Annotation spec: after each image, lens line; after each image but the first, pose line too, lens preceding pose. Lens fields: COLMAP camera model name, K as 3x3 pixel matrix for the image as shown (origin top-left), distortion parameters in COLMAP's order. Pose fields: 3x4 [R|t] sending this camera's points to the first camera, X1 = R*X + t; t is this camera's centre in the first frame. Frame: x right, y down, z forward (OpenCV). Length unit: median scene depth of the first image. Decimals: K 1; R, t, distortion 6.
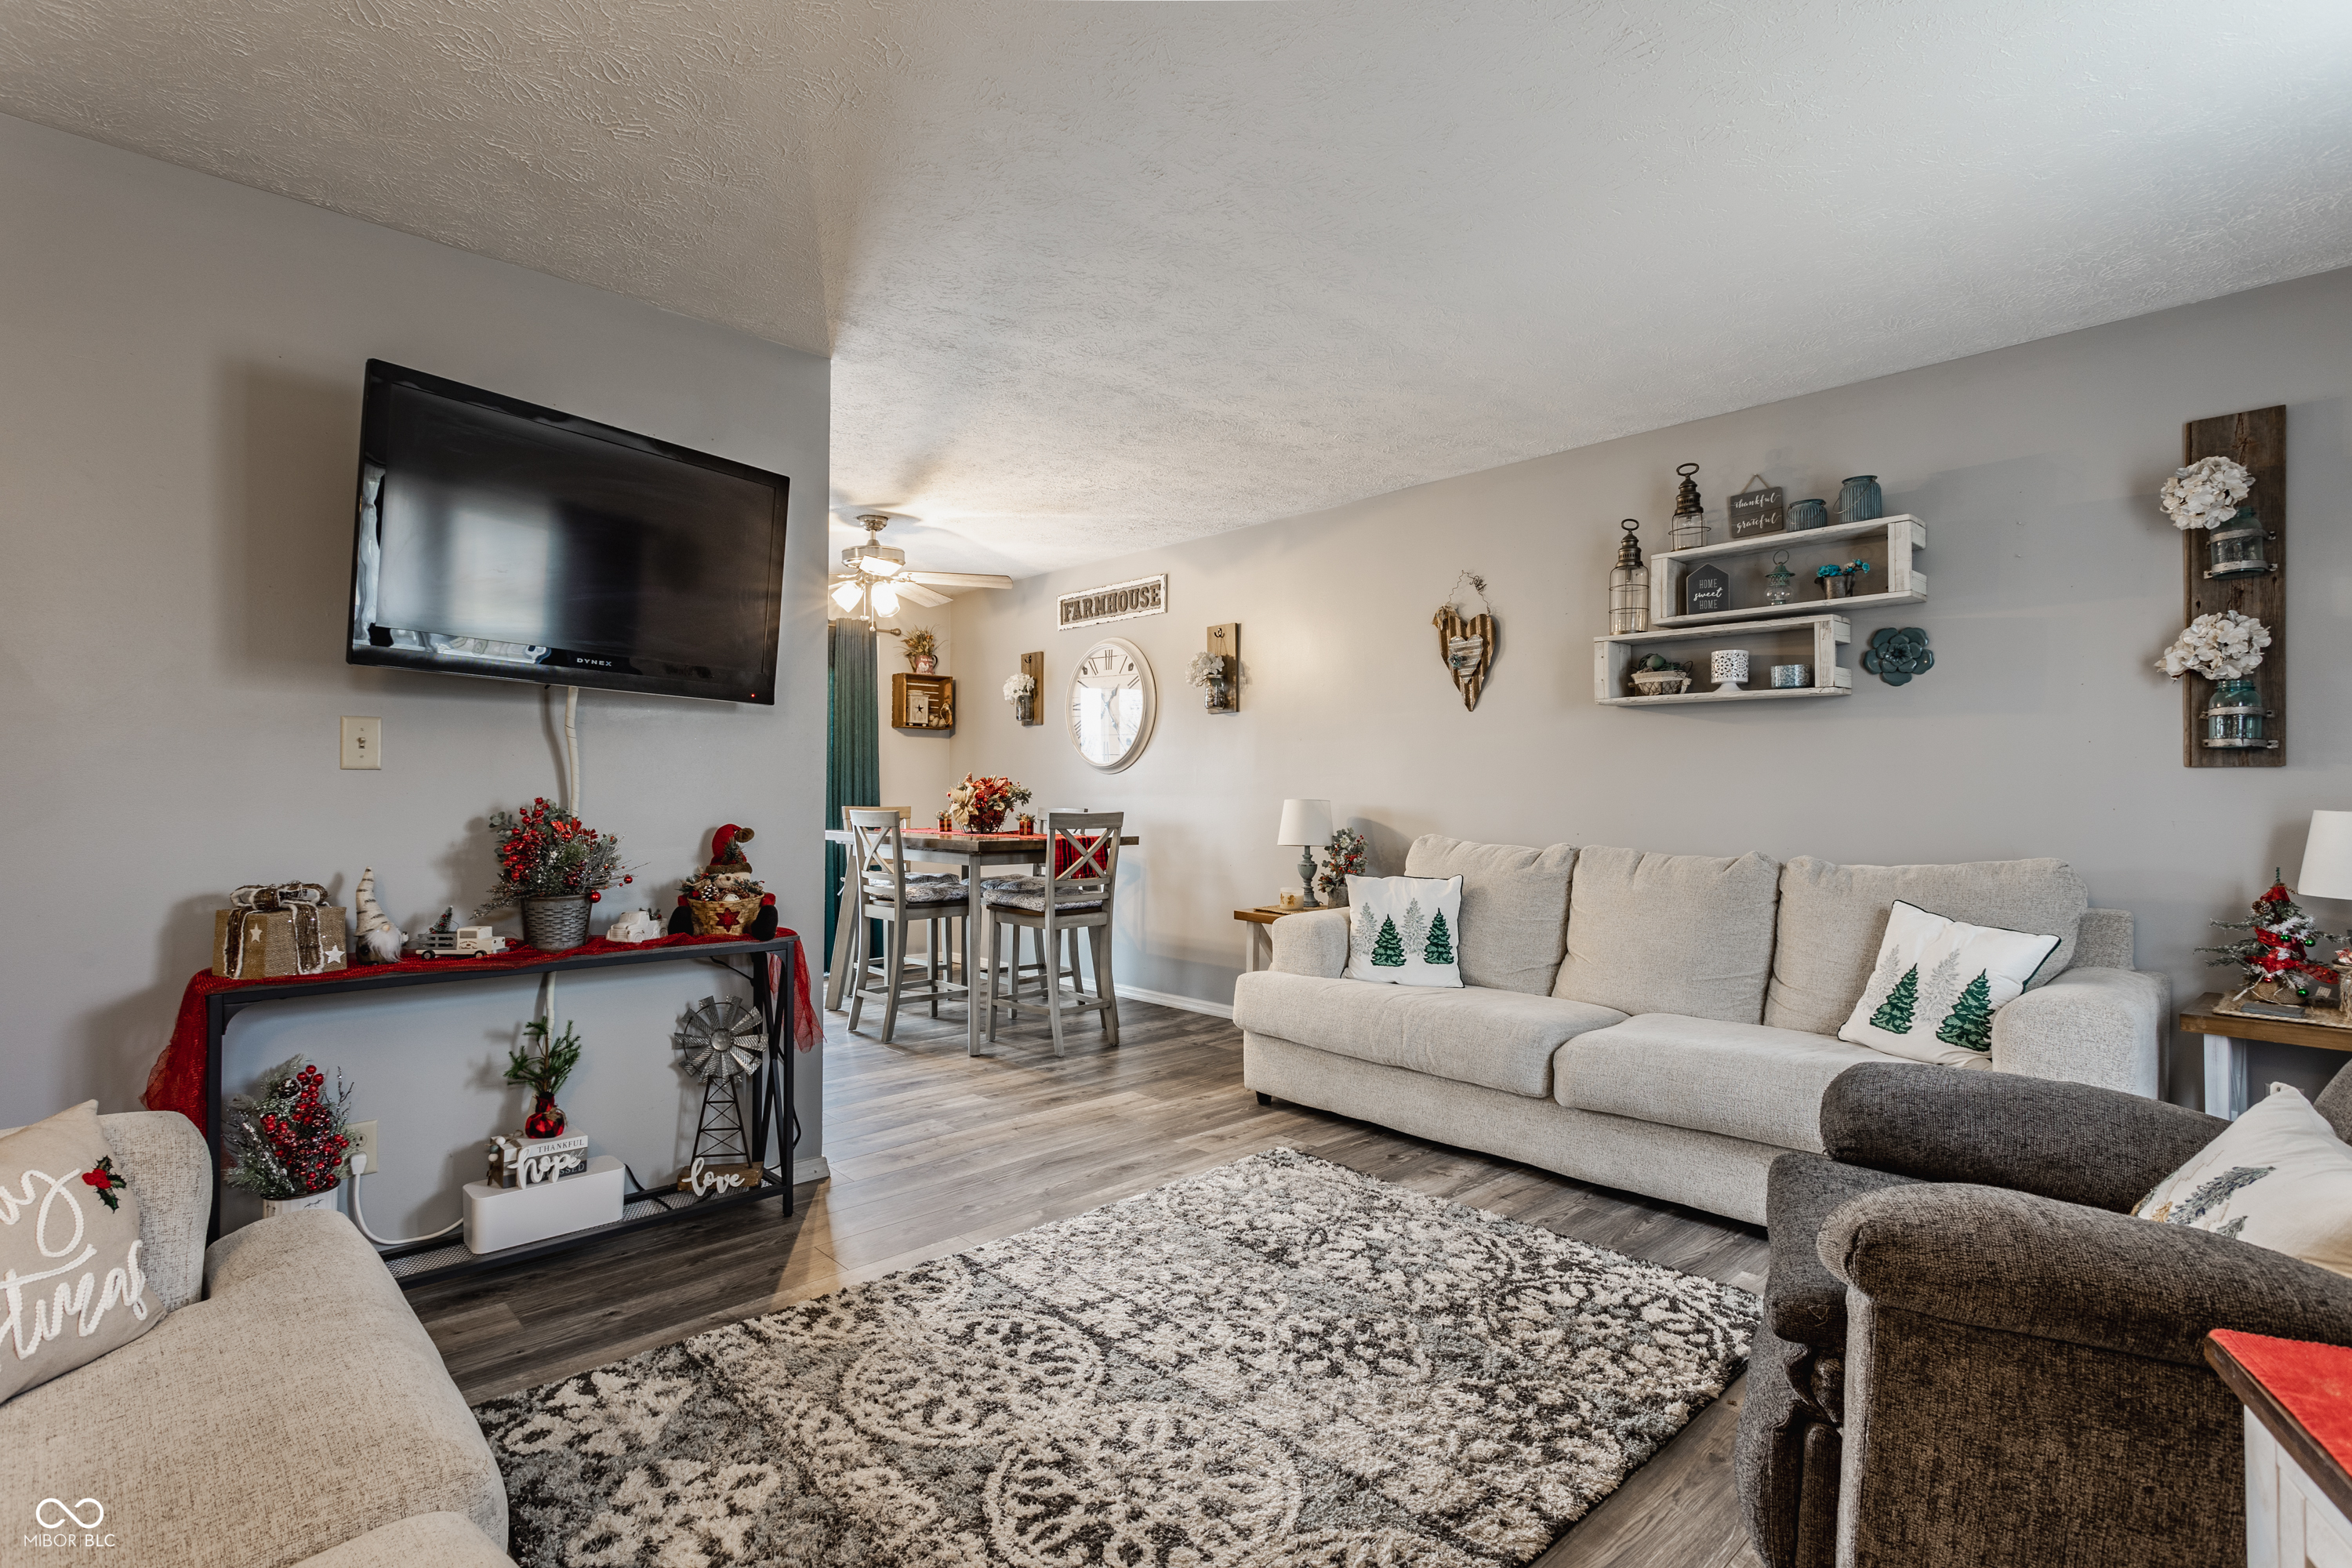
lens RADIAL K [[1108.9, 0, 1170.0], [0, 1108.9, 780.2], [0, 0, 1]] dist [0.003096, 0.000293]
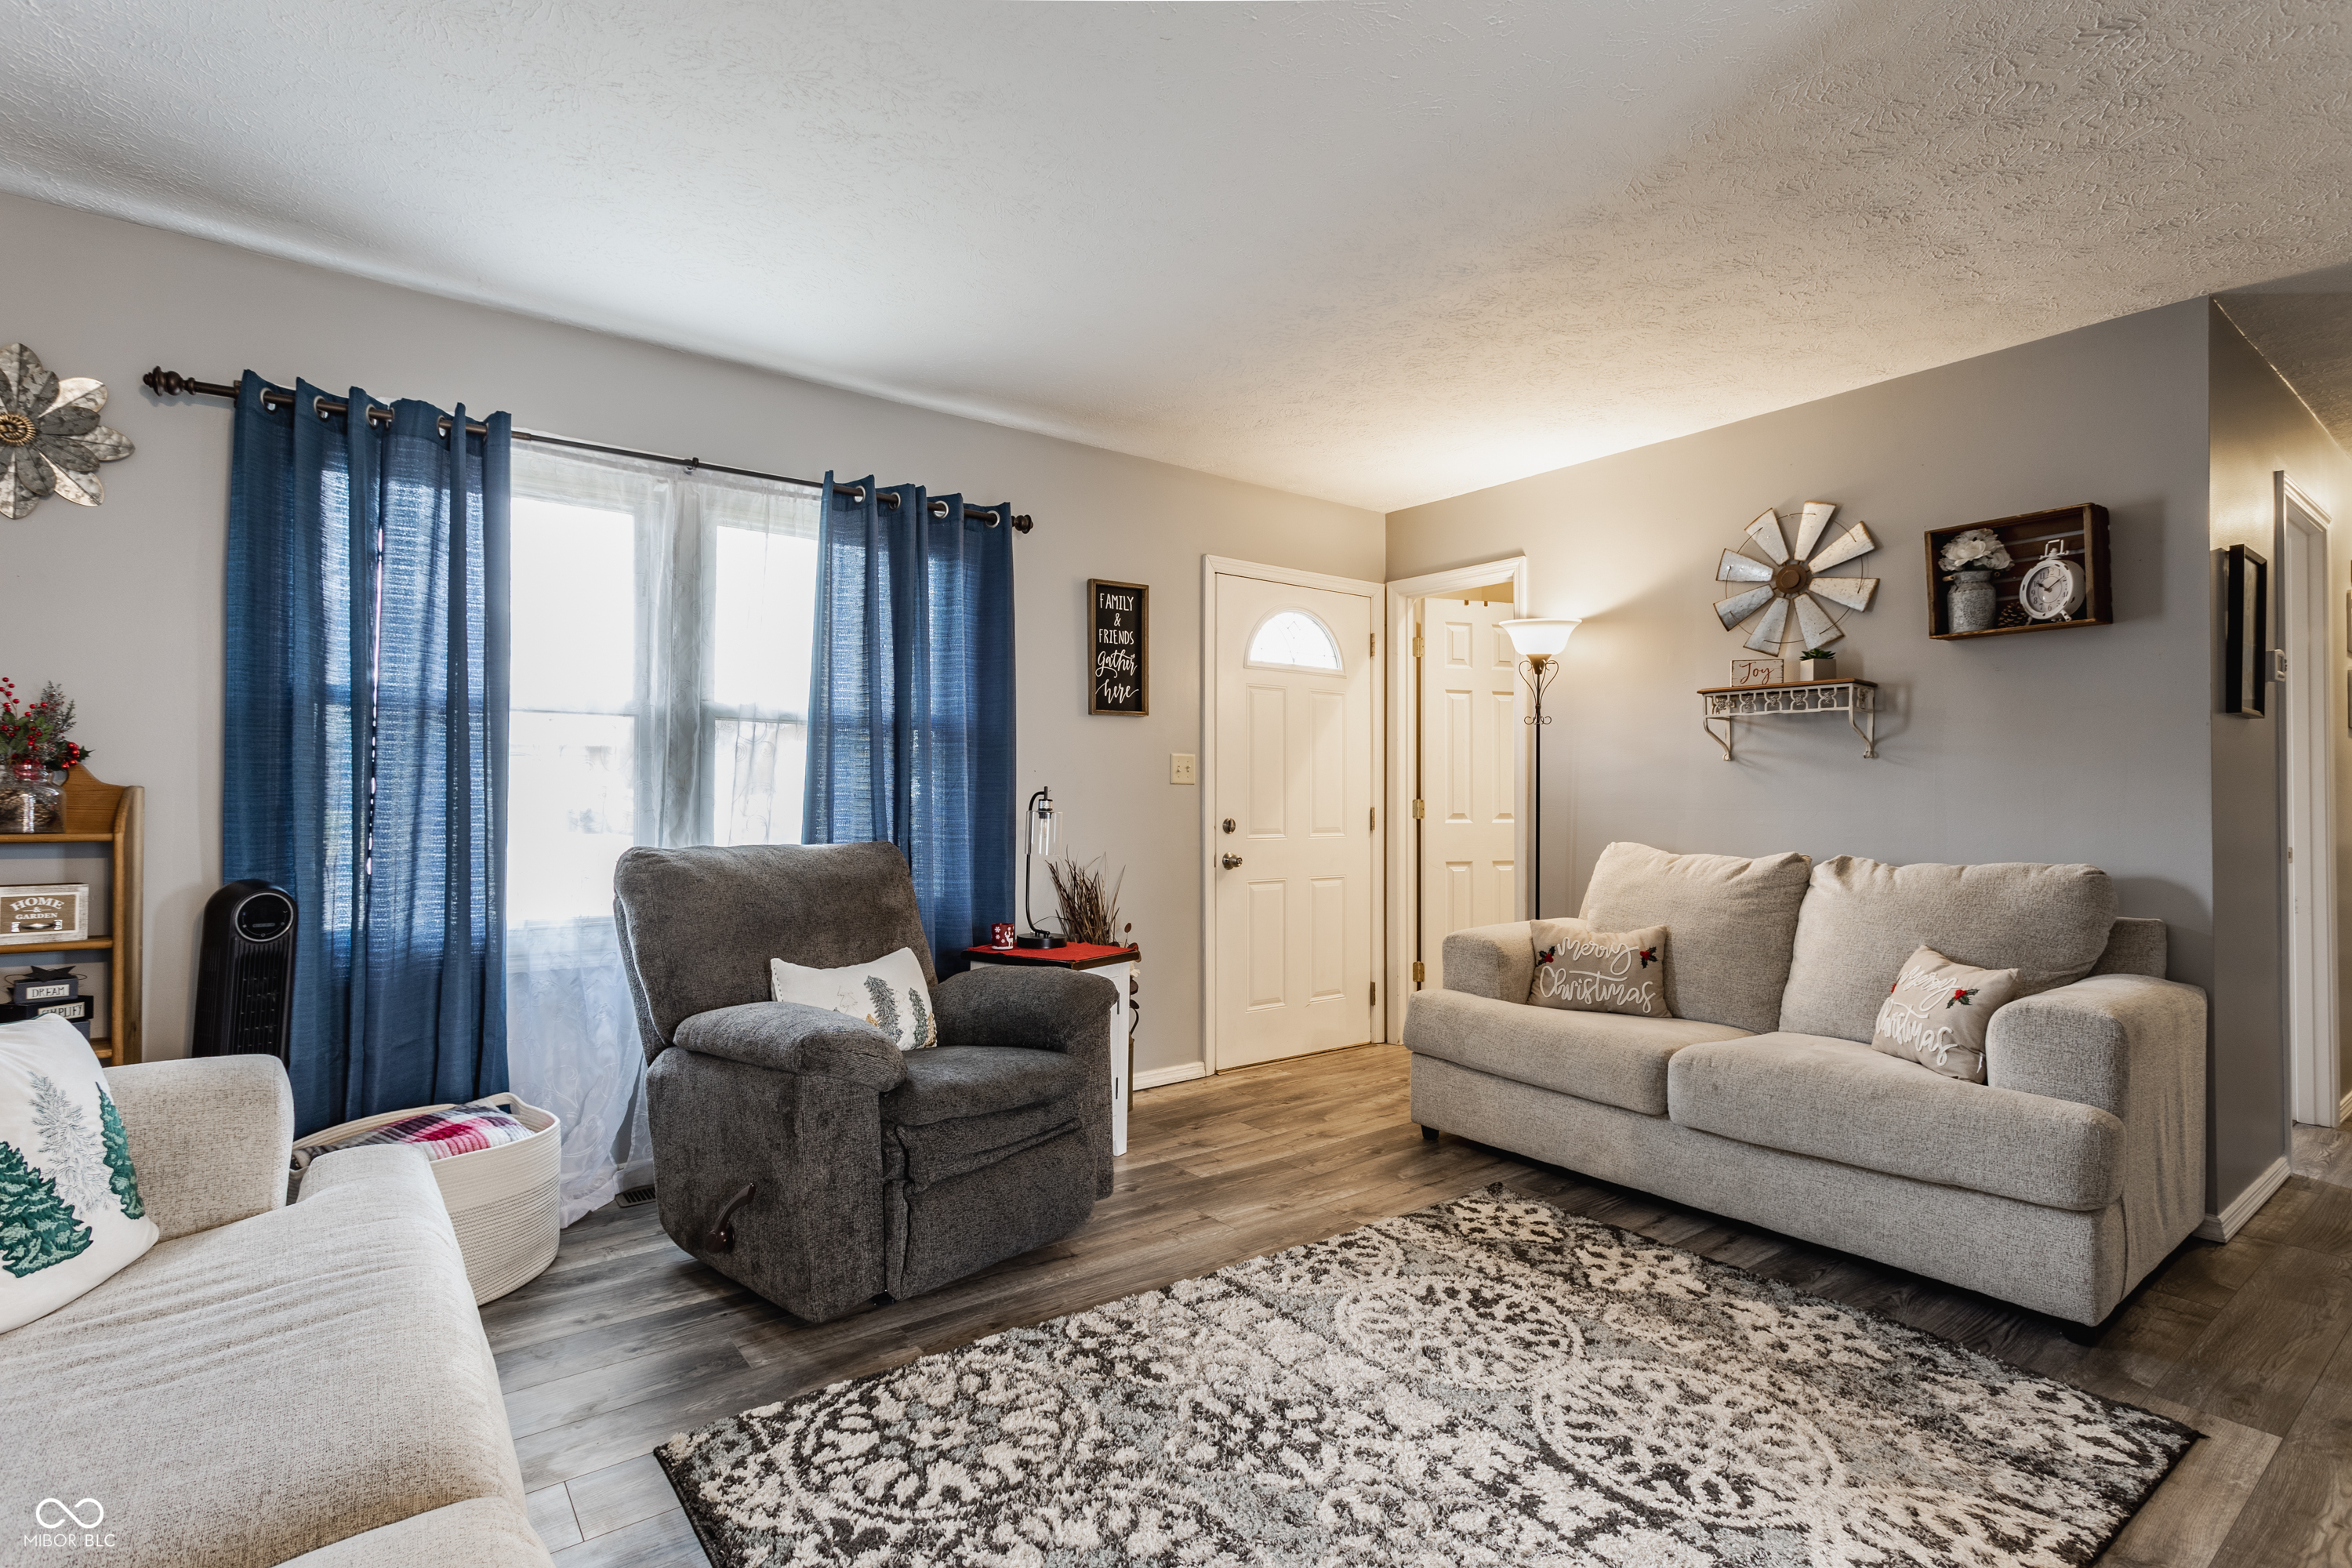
lens RADIAL K [[1108.9, 0, 1170.0], [0, 1108.9, 780.2], [0, 0, 1]] dist [0.003096, 0.000293]
pose [[-0.994122, -0.004660, 0.108167, 0.108269], [-0.008146, 0.999461, -0.031805, 0.024423], [-0.107961, -0.032499, -0.993624, 1.484976]]
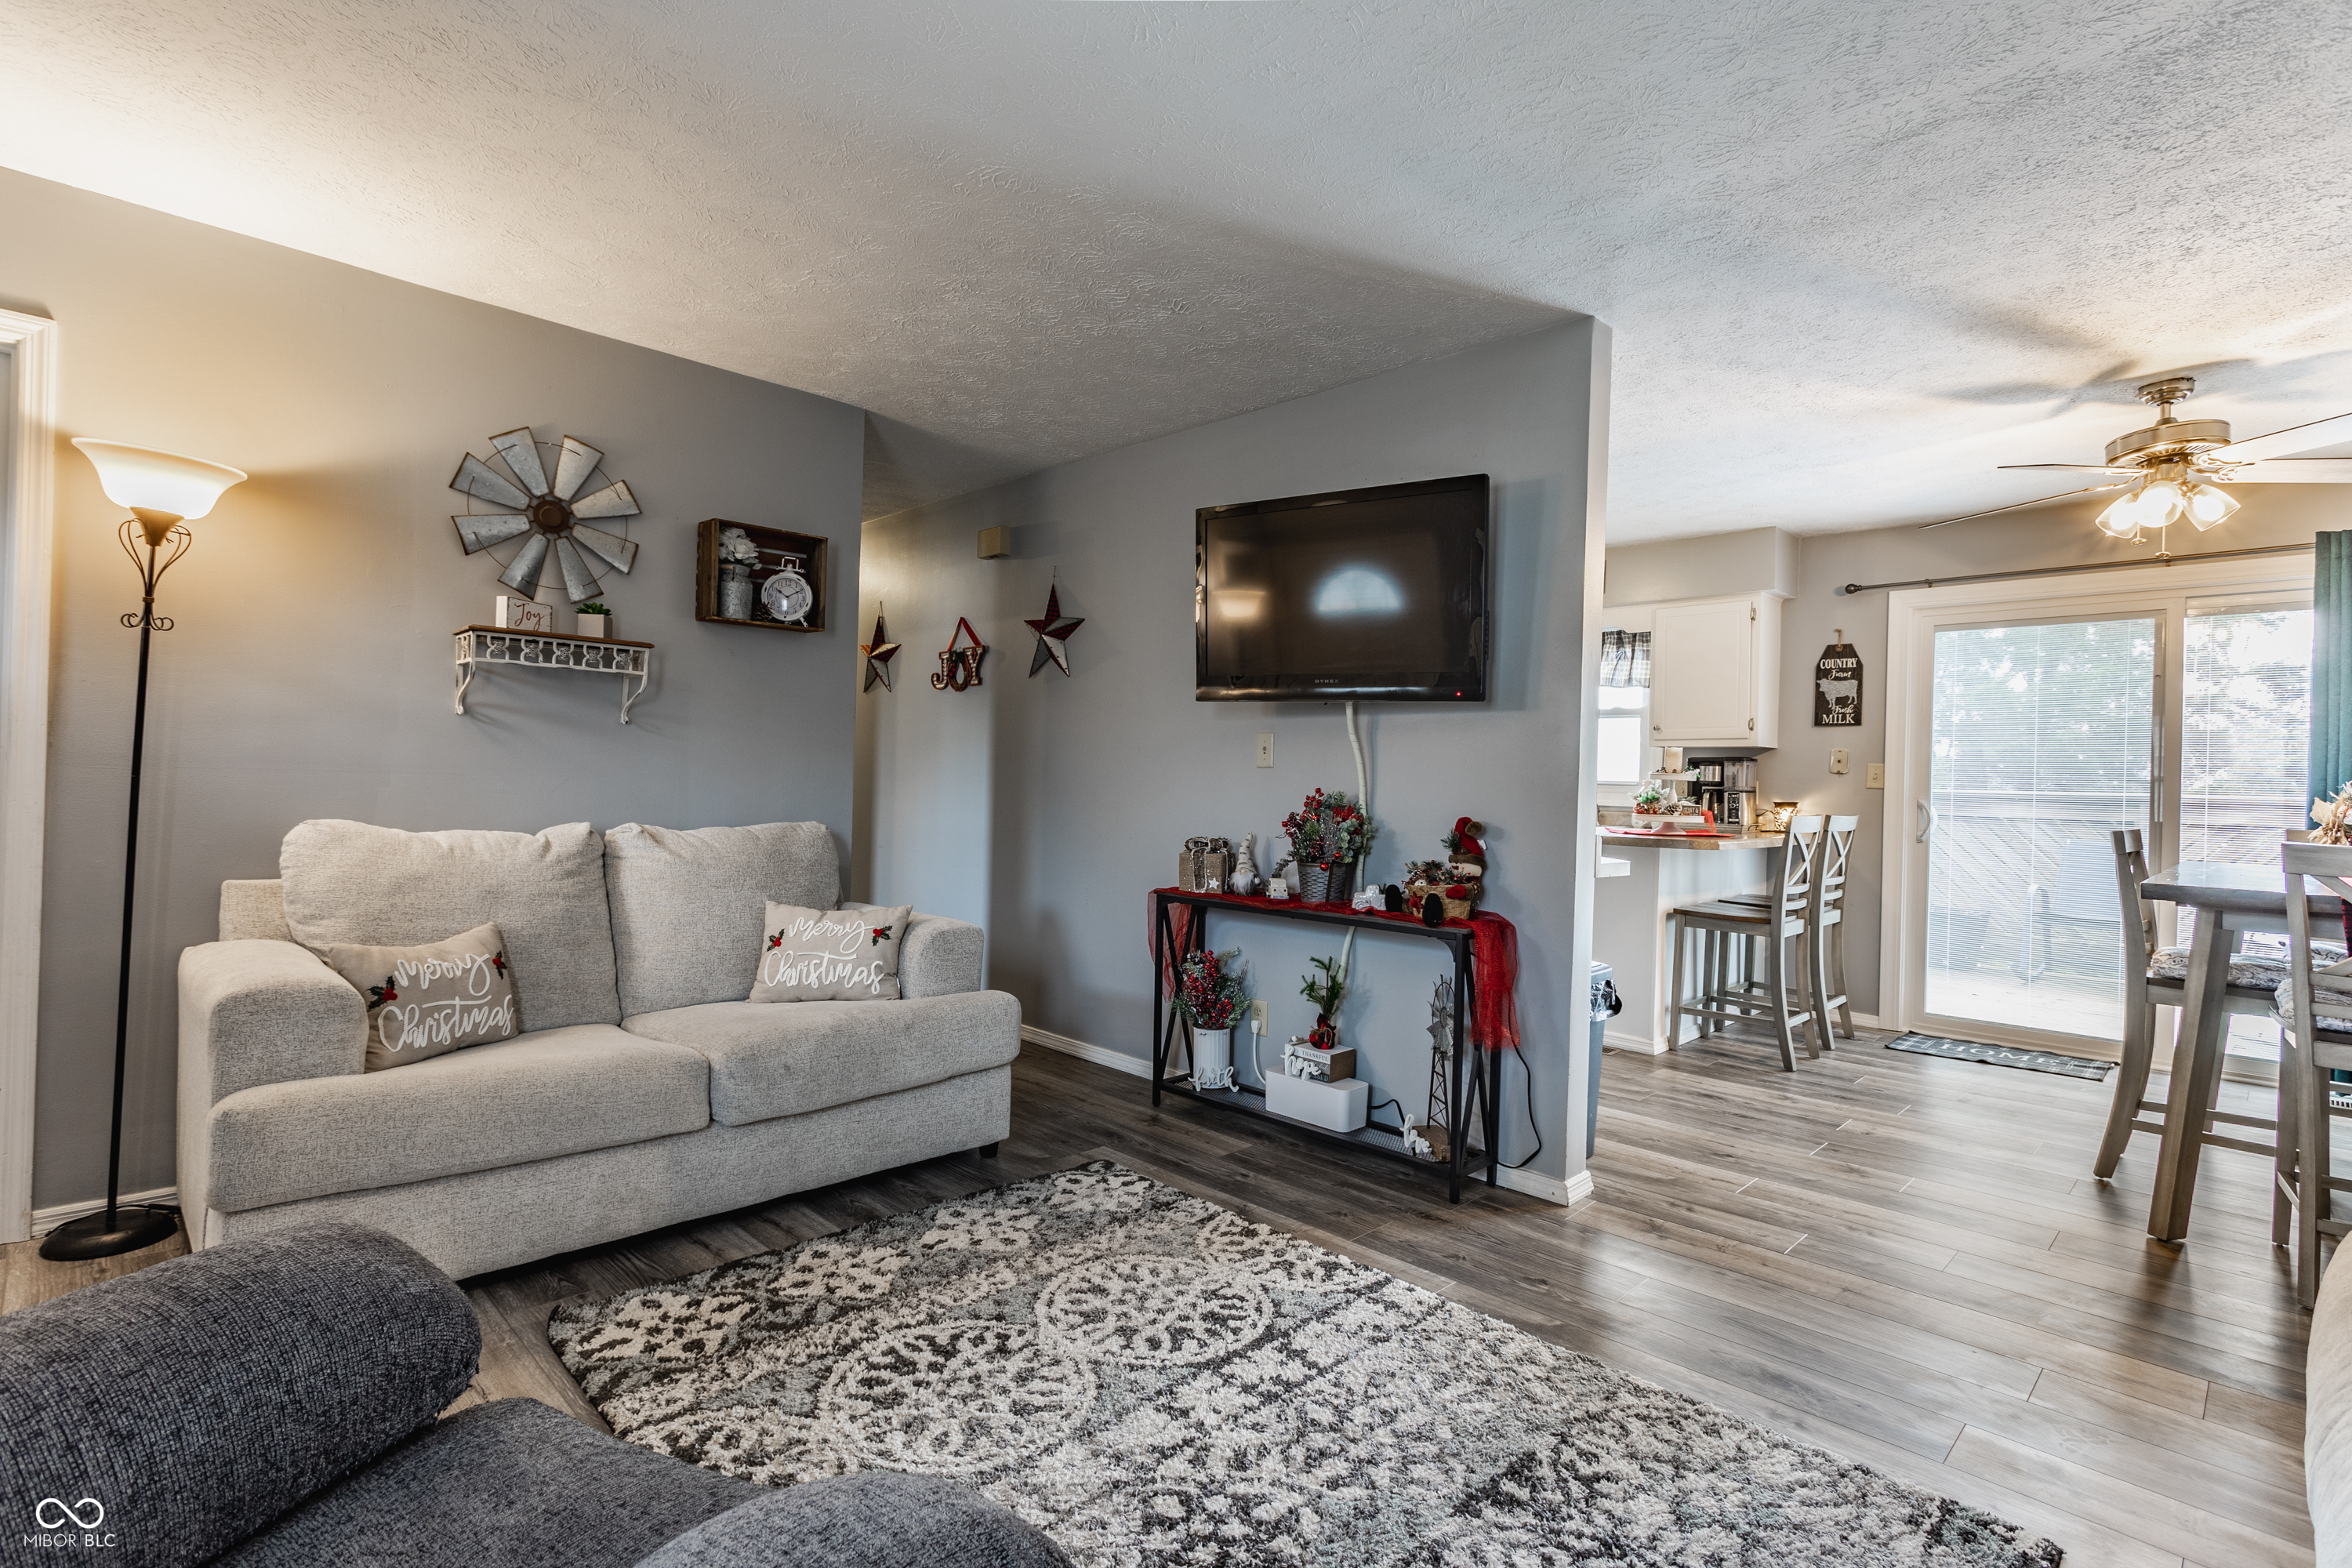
lens RADIAL K [[1108.9, 0, 1170.0], [0, 1108.9, 780.2], [0, 0, 1]] dist [0.003096, 0.000293]
pose [[0.025267, -0.002352, -0.999678, 0.700870], [-0.013336, 0.999907, -0.002690, 0.011219], [0.999592, 0.013400, 0.025233, 0.742685]]
